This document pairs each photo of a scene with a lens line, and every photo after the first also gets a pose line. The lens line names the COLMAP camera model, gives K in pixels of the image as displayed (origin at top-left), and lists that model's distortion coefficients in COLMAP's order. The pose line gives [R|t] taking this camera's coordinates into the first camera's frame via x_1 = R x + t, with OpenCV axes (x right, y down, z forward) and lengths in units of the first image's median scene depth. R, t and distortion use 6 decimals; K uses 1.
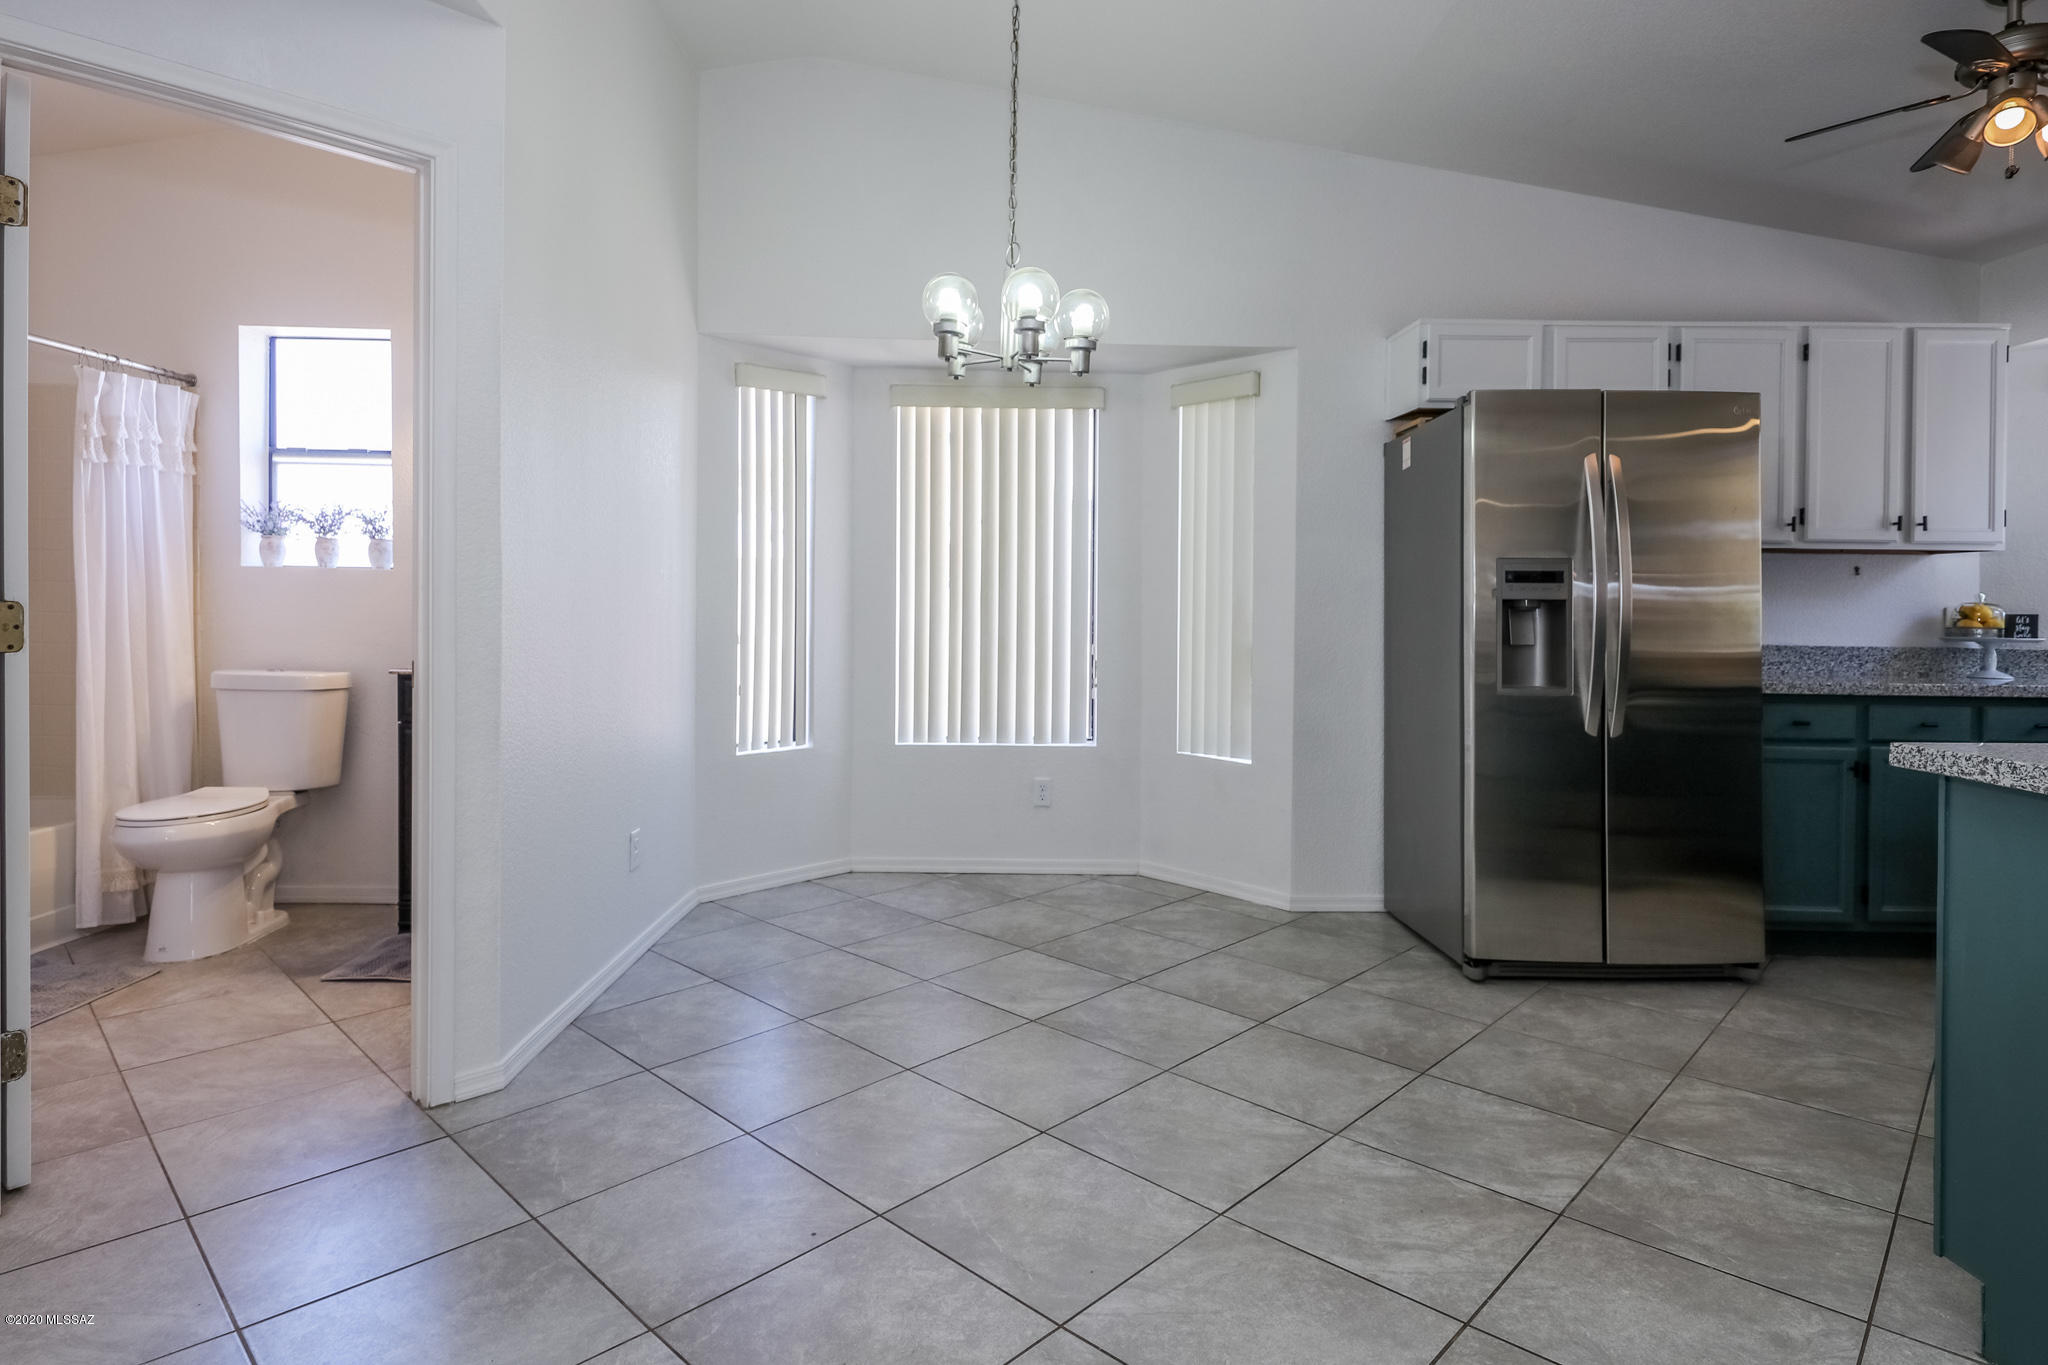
lens RADIAL K [[1052.8, 0, 1021.7], [0, 1052.8, 631.9], [0, 0, 1]] dist [0.003608, 0.000584]
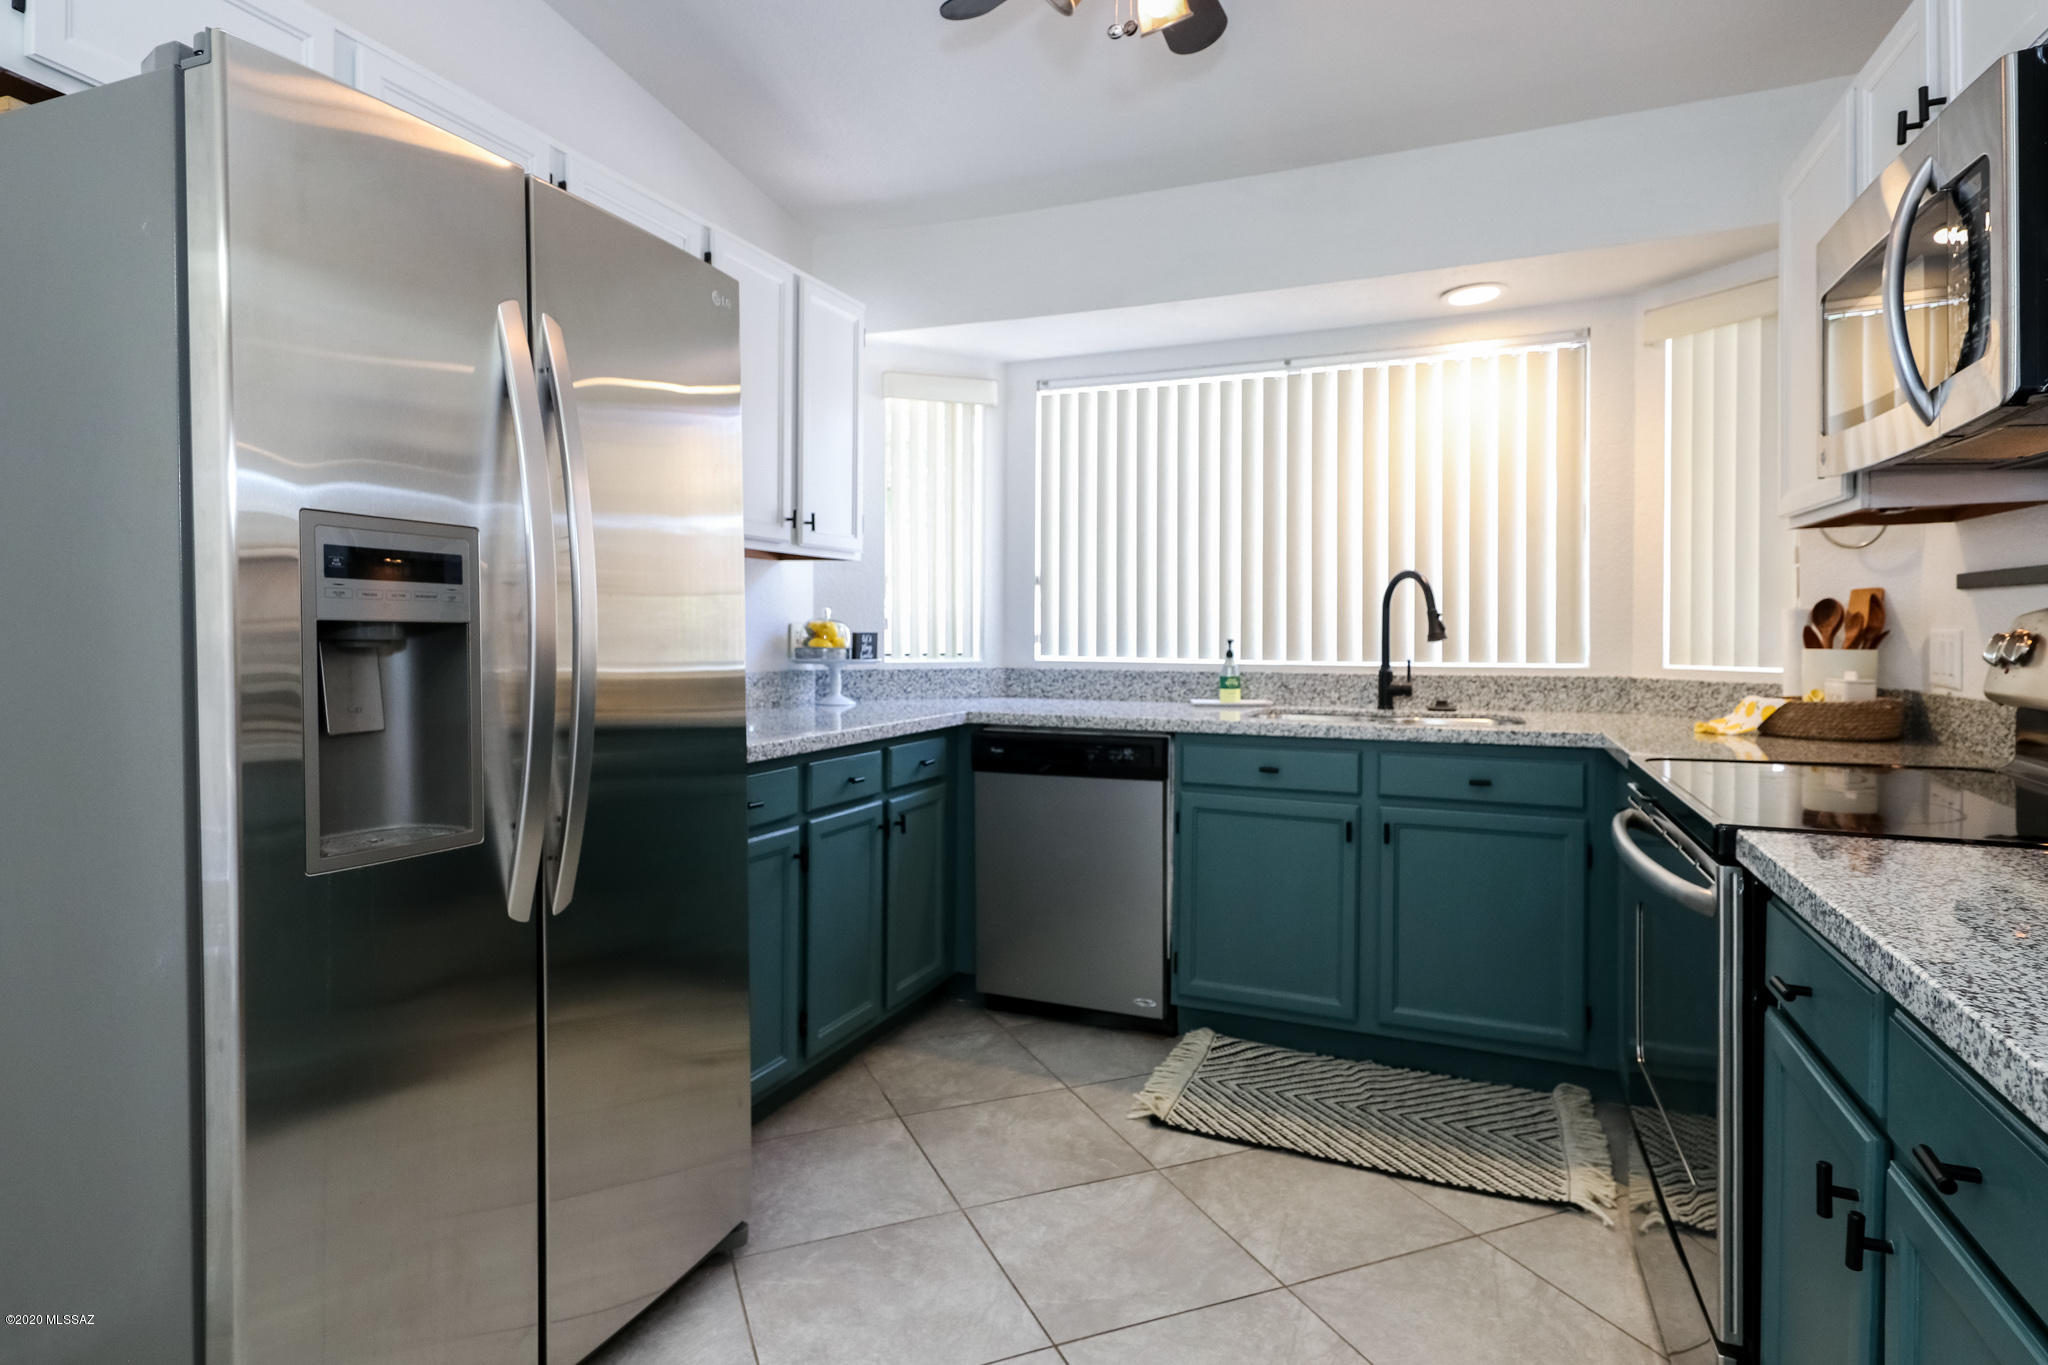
lens RADIAL K [[1052.8, 0, 1021.7], [0, 1052.8, 631.9], [0, 0, 1]] dist [0.003608, 0.000584]
pose [[0.404312, -0.009486, 0.914572, 0.182863], [0.004857, 0.999954, 0.008224, -0.024611], [-0.914608, 0.001117, 0.404340, 0.526880]]
